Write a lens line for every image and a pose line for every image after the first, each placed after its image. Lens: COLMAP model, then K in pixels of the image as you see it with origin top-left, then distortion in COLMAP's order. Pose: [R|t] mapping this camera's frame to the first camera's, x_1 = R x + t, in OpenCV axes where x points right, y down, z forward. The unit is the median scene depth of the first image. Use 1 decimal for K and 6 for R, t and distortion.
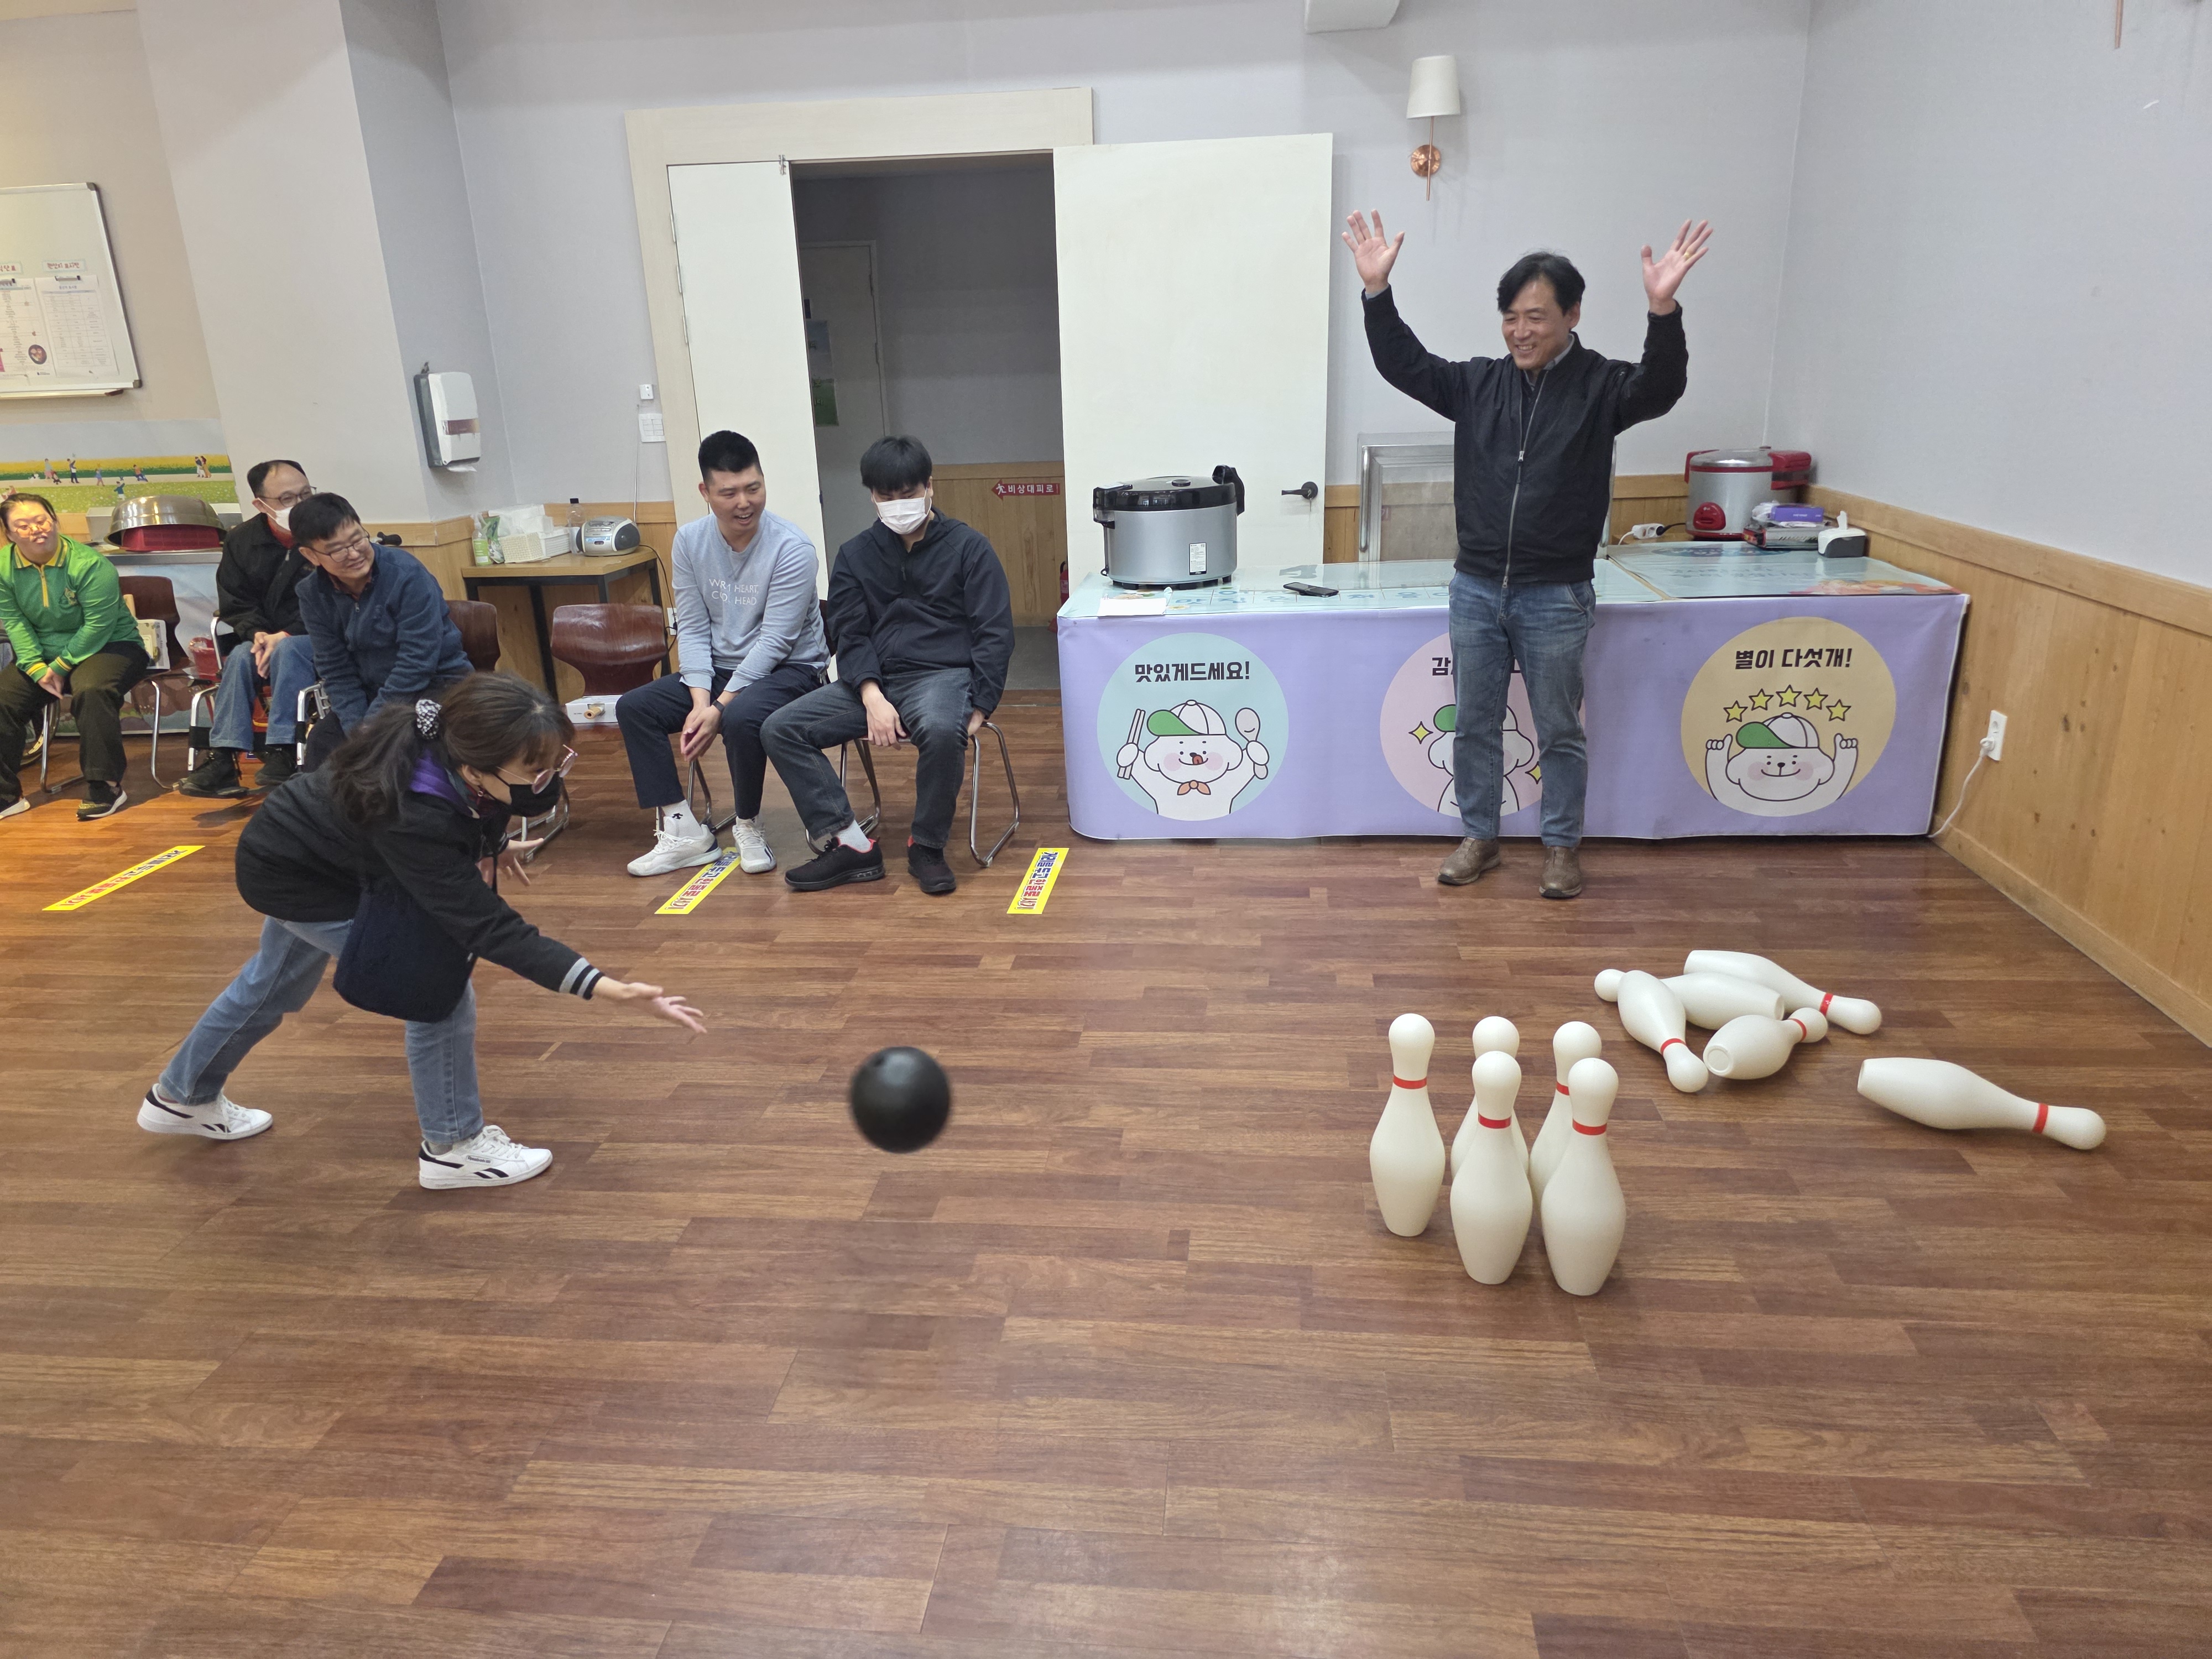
lens RADIAL K [[1492.9, 0, 1102.2], [0, 1492.9, 833.3], [0, 0, 1]] dist [0.063708, -0.043577]
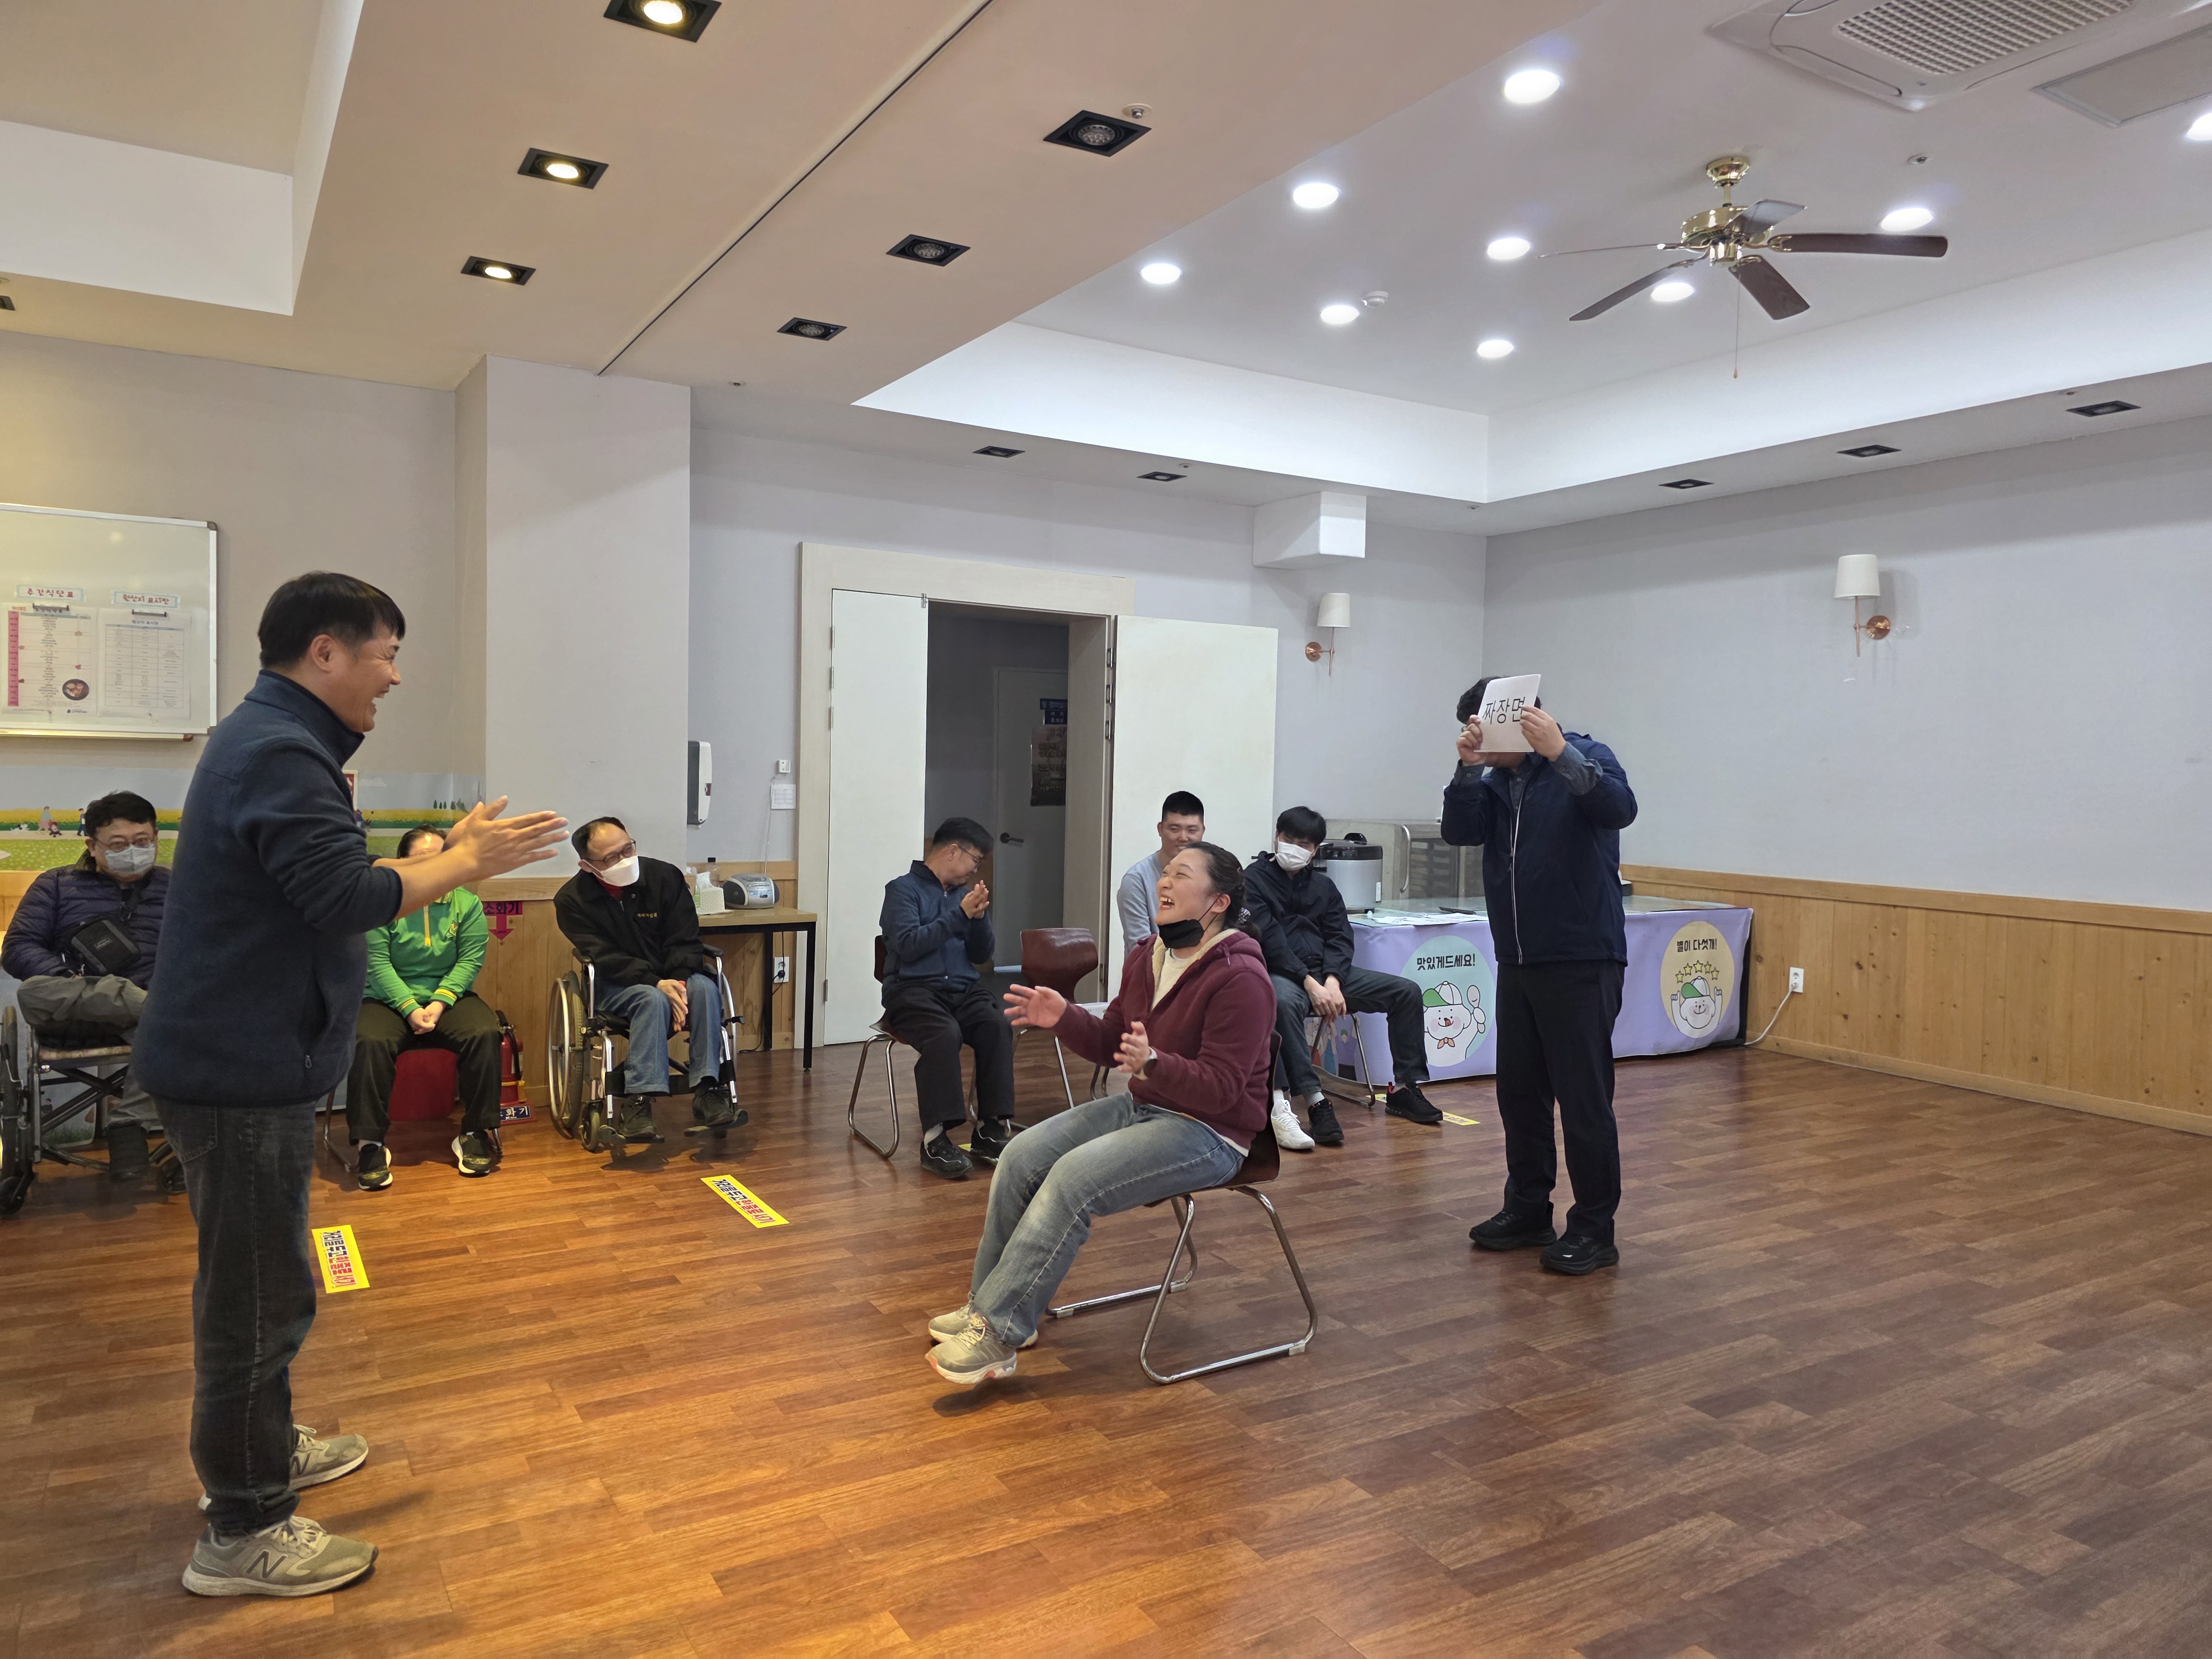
lens RADIAL K [[1492.9, 0, 1110.2], [0, 1492.9, 806.1], [0, 0, 1]] dist [0.063708, -0.043577]
pose [[0.786060, 0.039381, 0.616894, -1.062464], [0.140139, 0.960631, -0.239892, 0.050715], [-0.602055, 0.275021, 0.749595, 0.033865]]
